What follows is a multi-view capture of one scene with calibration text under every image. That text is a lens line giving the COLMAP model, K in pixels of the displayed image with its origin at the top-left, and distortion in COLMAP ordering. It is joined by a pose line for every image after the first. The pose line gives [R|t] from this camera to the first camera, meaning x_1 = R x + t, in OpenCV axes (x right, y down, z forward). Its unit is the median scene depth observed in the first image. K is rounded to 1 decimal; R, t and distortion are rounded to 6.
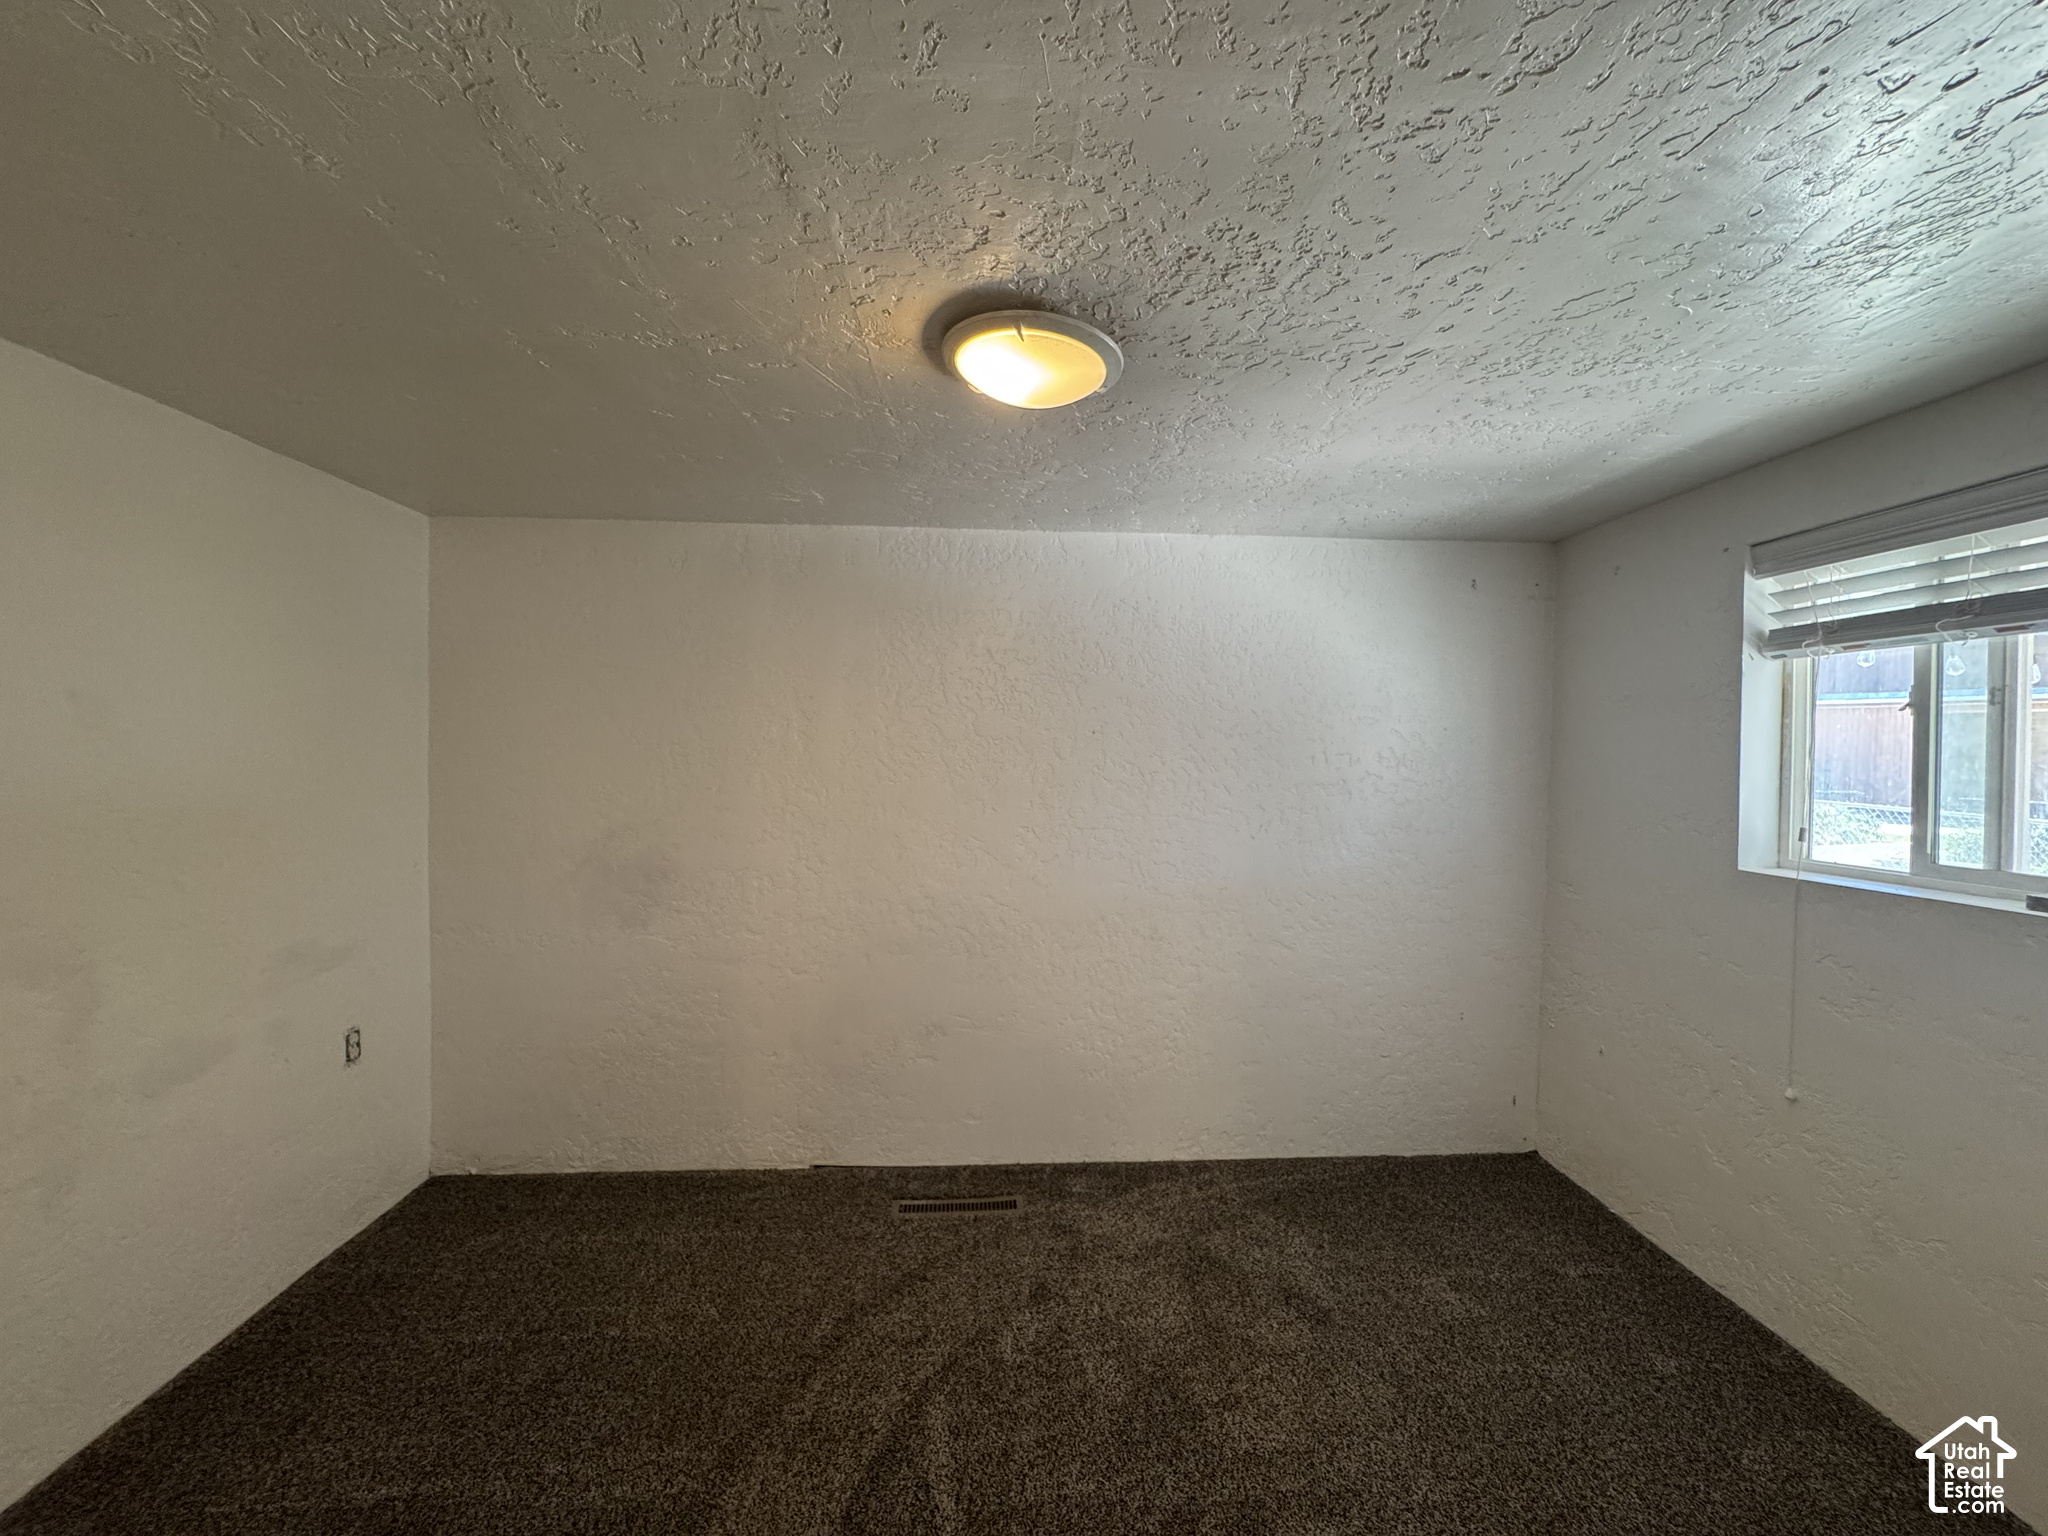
lens RADIAL K [[817.3, 0, 1022.2], [0, 817.3, 767.2], [0, 0, 1]] dist [-0.004281, 0.000777]
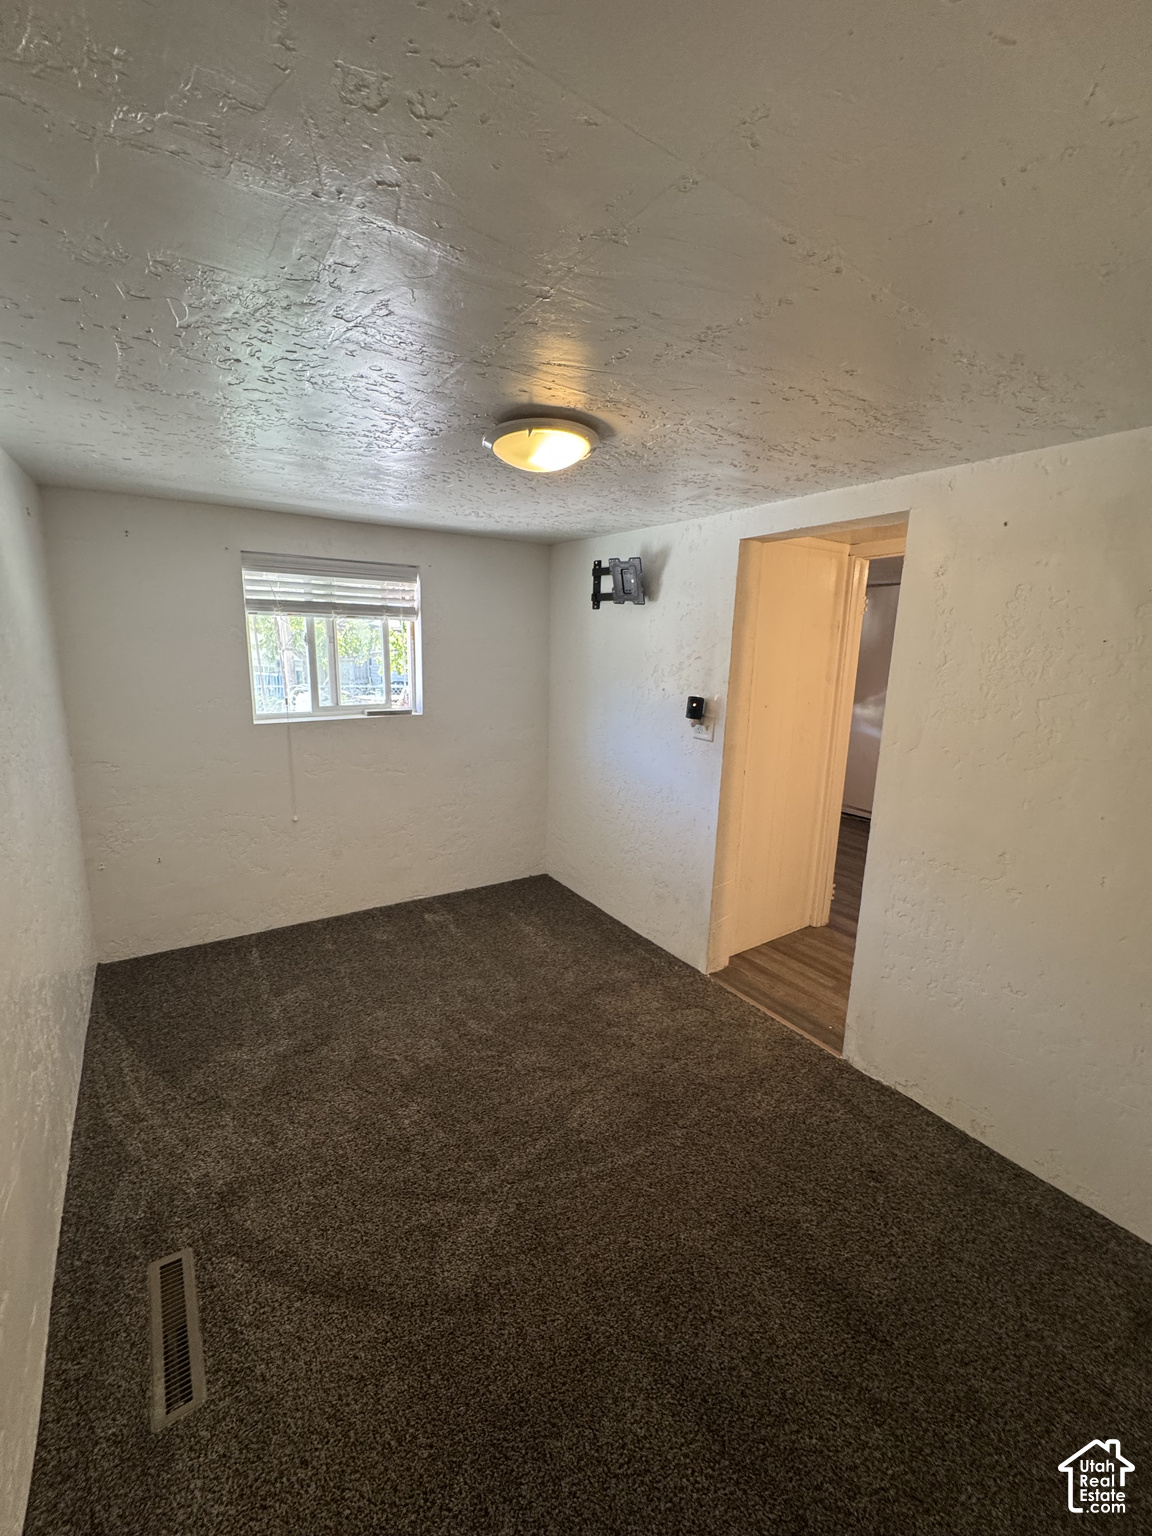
lens RADIAL K [[613.0, 0, 574.3], [0, 613.0, 764.3], [0, 0, 1]] dist [-0.004281, 0.000777]
pose [[-0.514418, -0.199067, 0.834114, -0.849601], [-0.014978, 0.974620, 0.223363, -0.133691], [-0.857409, 0.102409, -0.504344, 1.226361]]
